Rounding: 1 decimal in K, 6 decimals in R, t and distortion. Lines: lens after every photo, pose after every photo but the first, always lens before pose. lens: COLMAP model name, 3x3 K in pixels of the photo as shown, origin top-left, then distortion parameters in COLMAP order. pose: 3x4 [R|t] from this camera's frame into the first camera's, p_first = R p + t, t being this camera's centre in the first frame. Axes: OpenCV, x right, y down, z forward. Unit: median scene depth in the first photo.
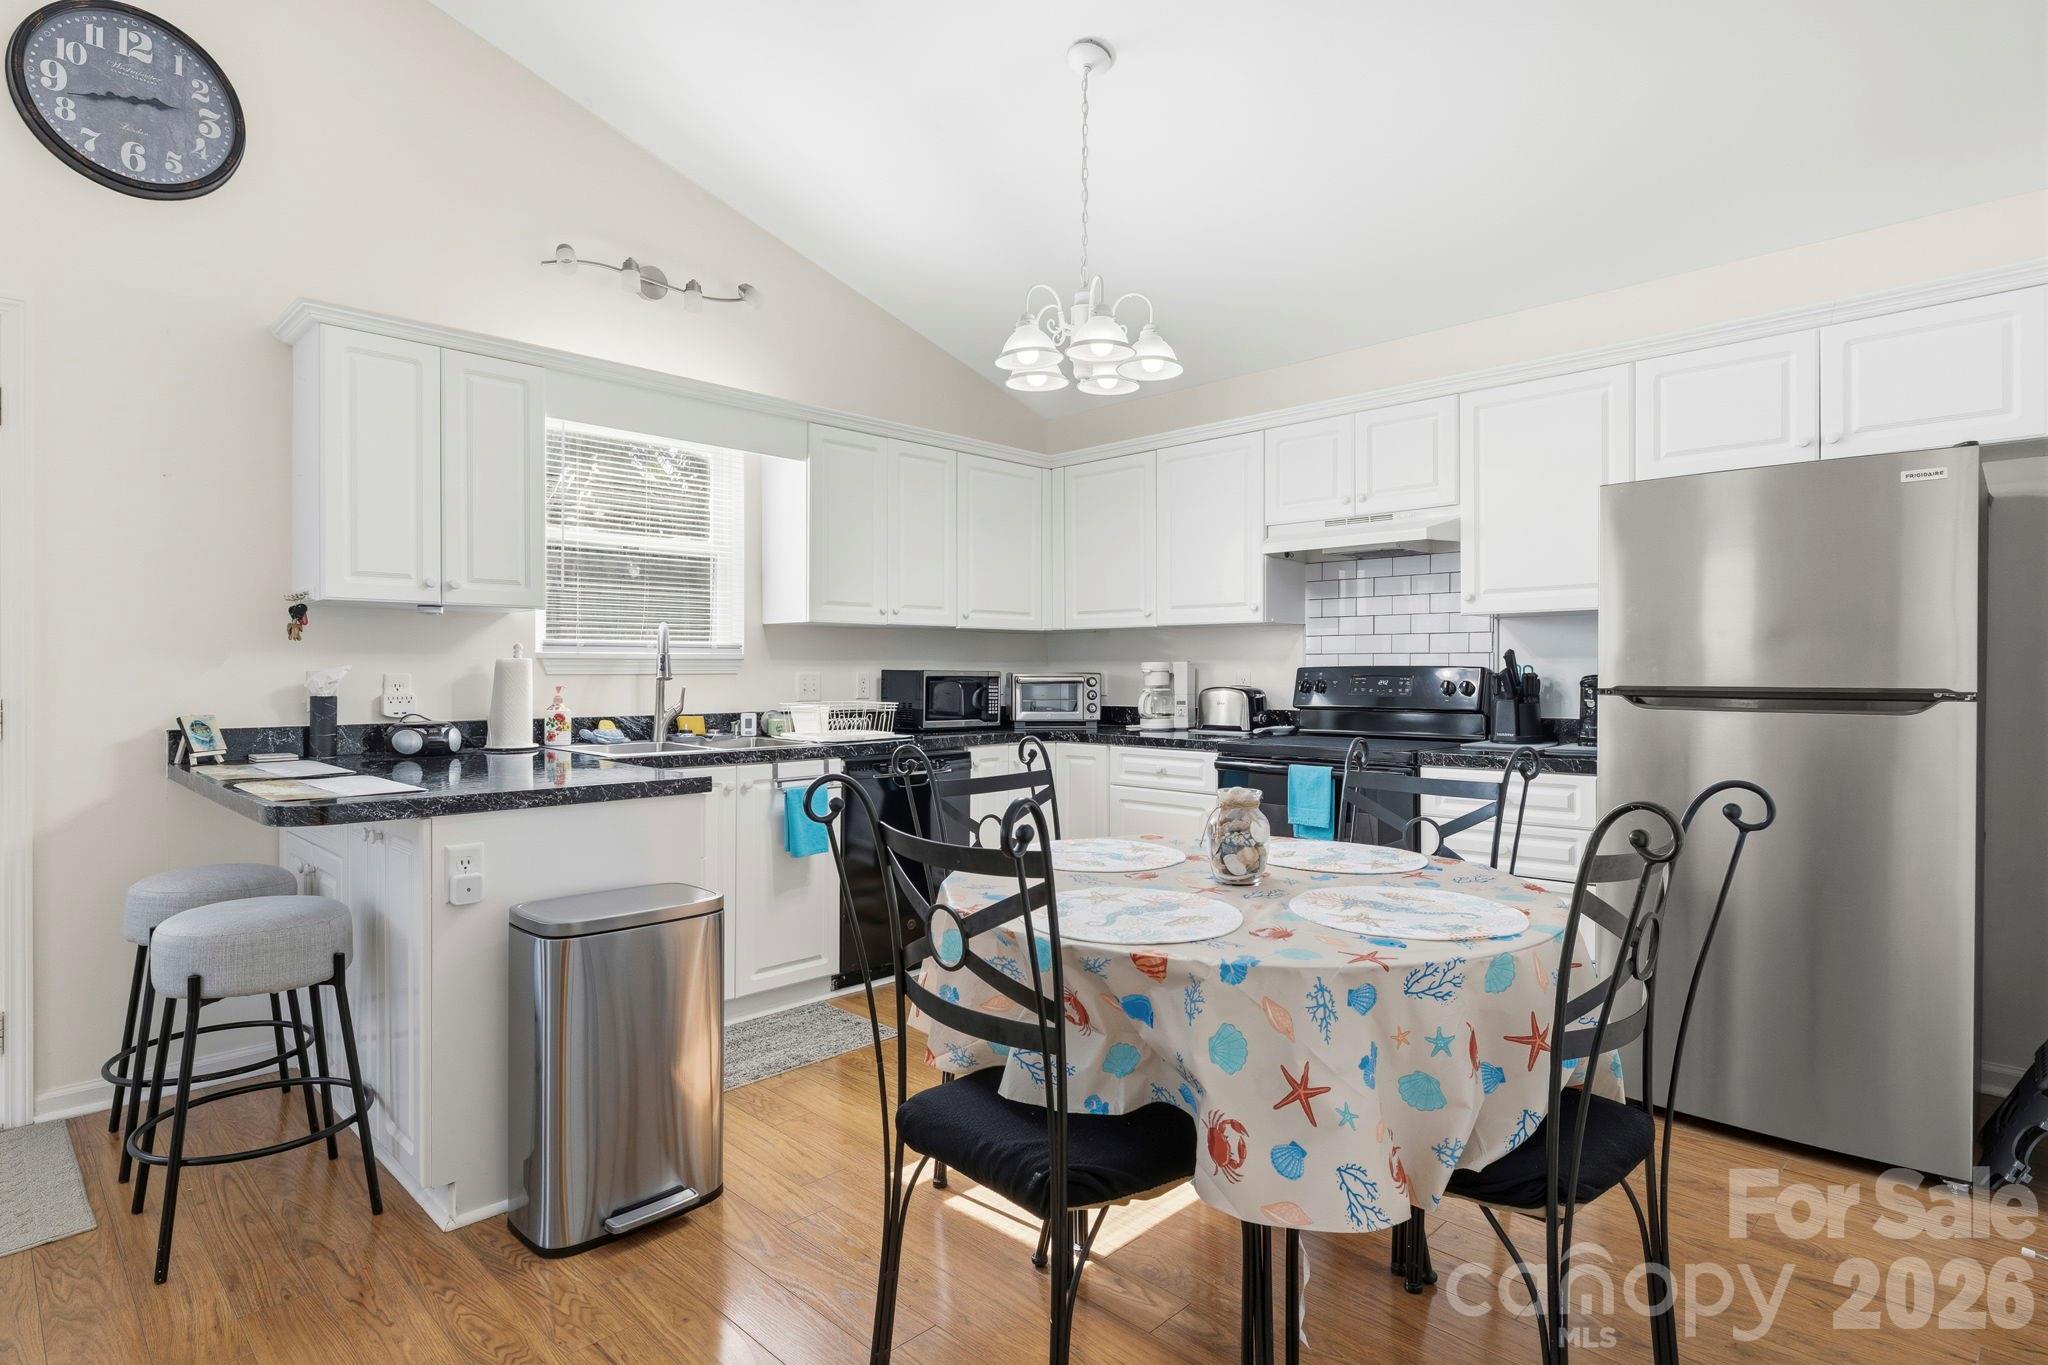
lens RADIAL K [[1048.3, 0, 1009.3], [0, 1048.3, 671.3], [0, 0, 1]] dist [-0.005506, 0.001862]
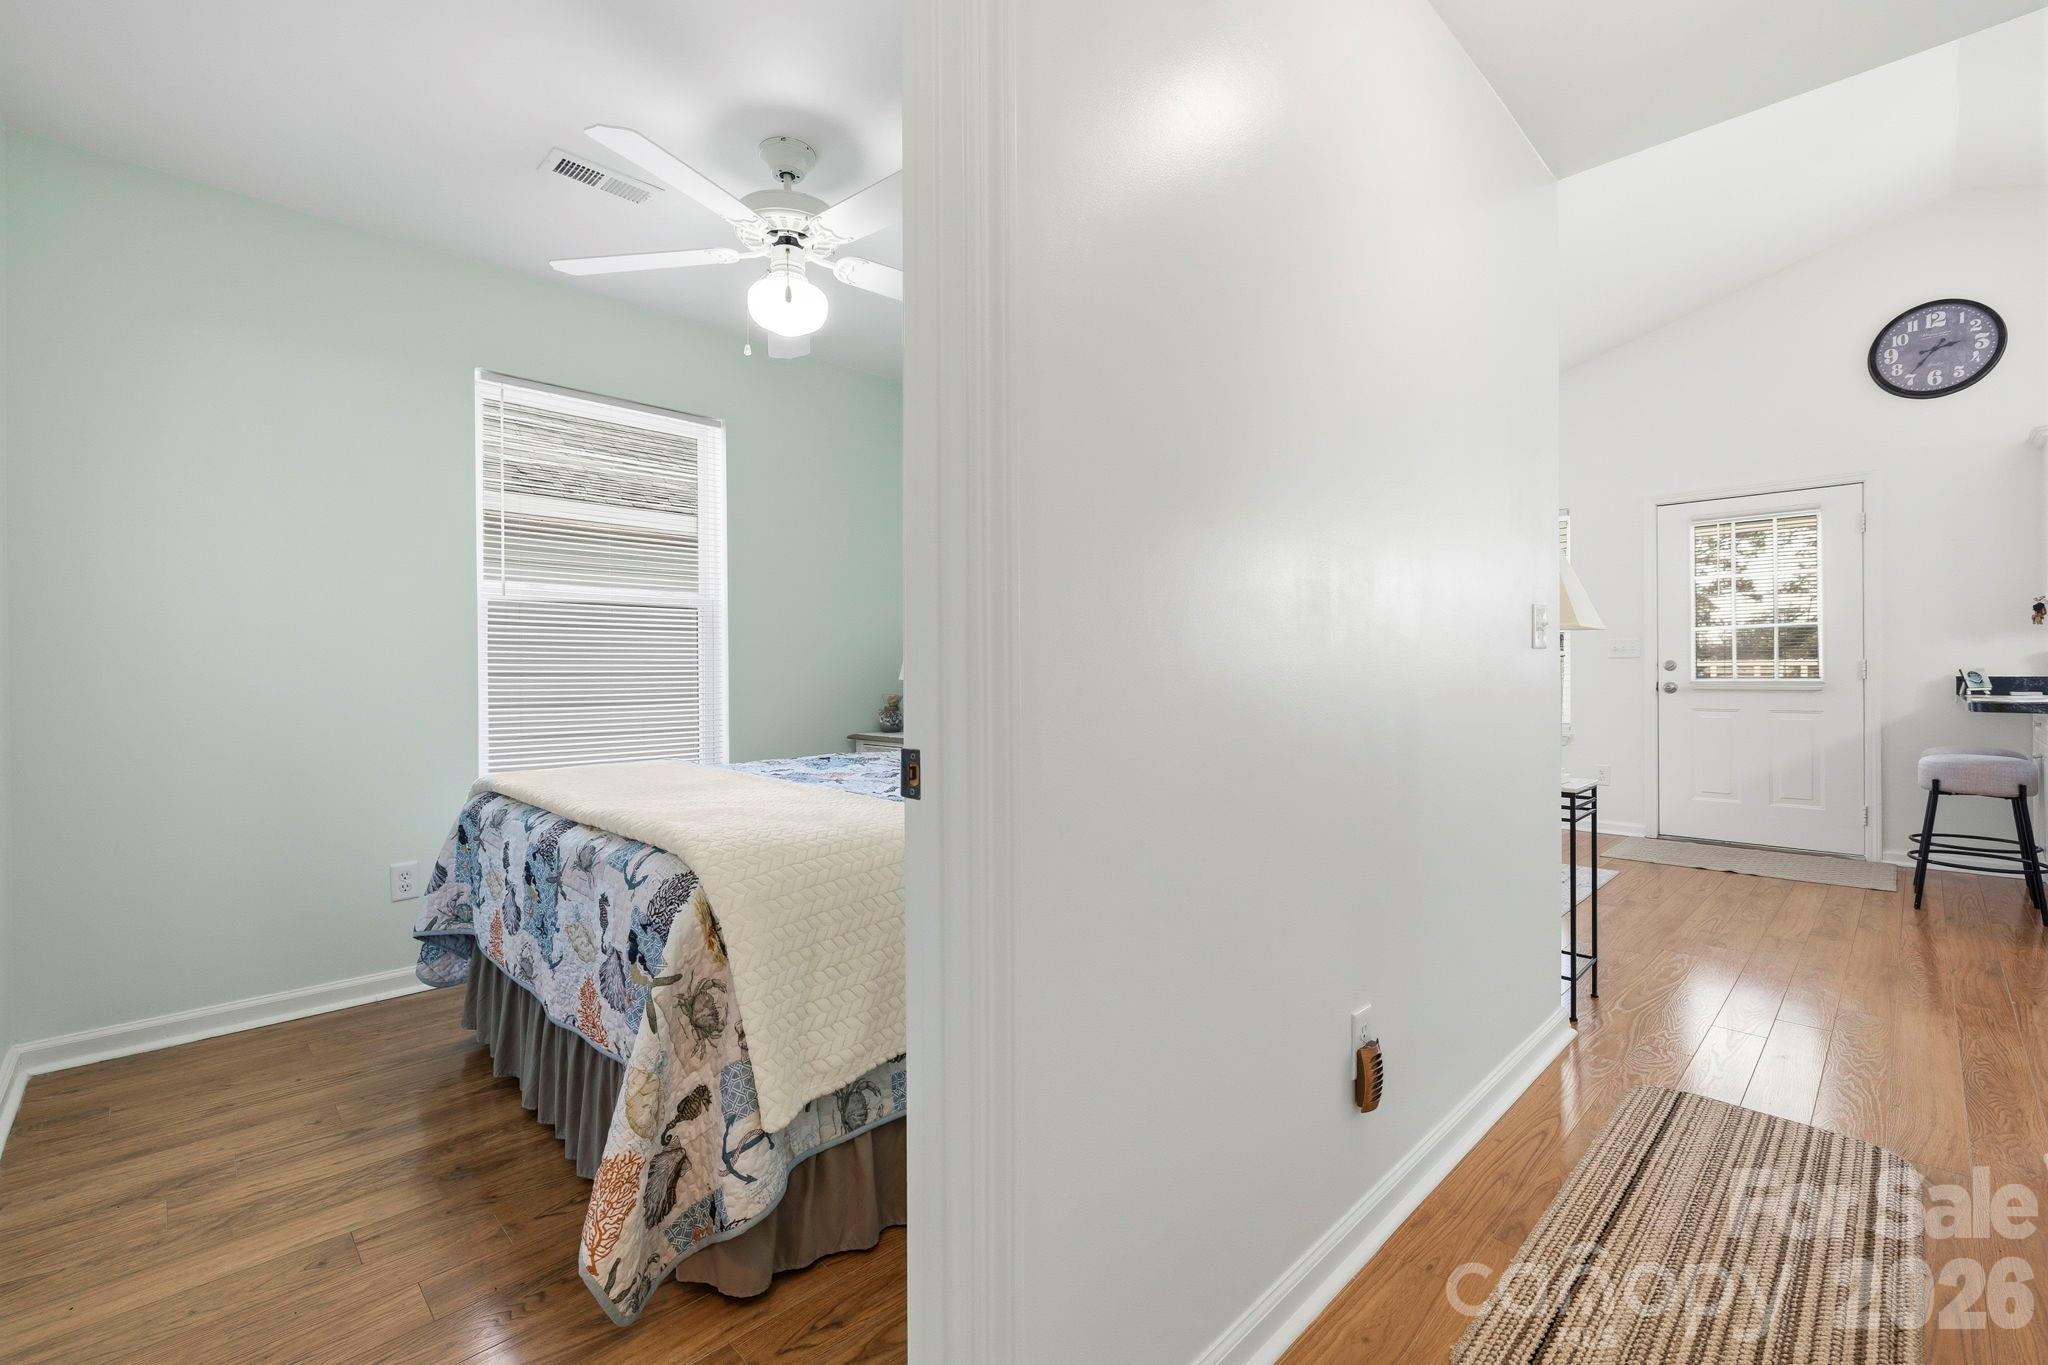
lens RADIAL K [[875.9, 0, 1002.6], [0, 875.9, 677.2], [0, 0, 1]] dist [-0.001104, -0.000291]
pose [[-0.038641, -0.001702, -0.999252, 0.831161], [-0.001451, 0.999998, -0.001648, 0.063098], [0.999252, 0.001387, -0.038643, -0.648867]]
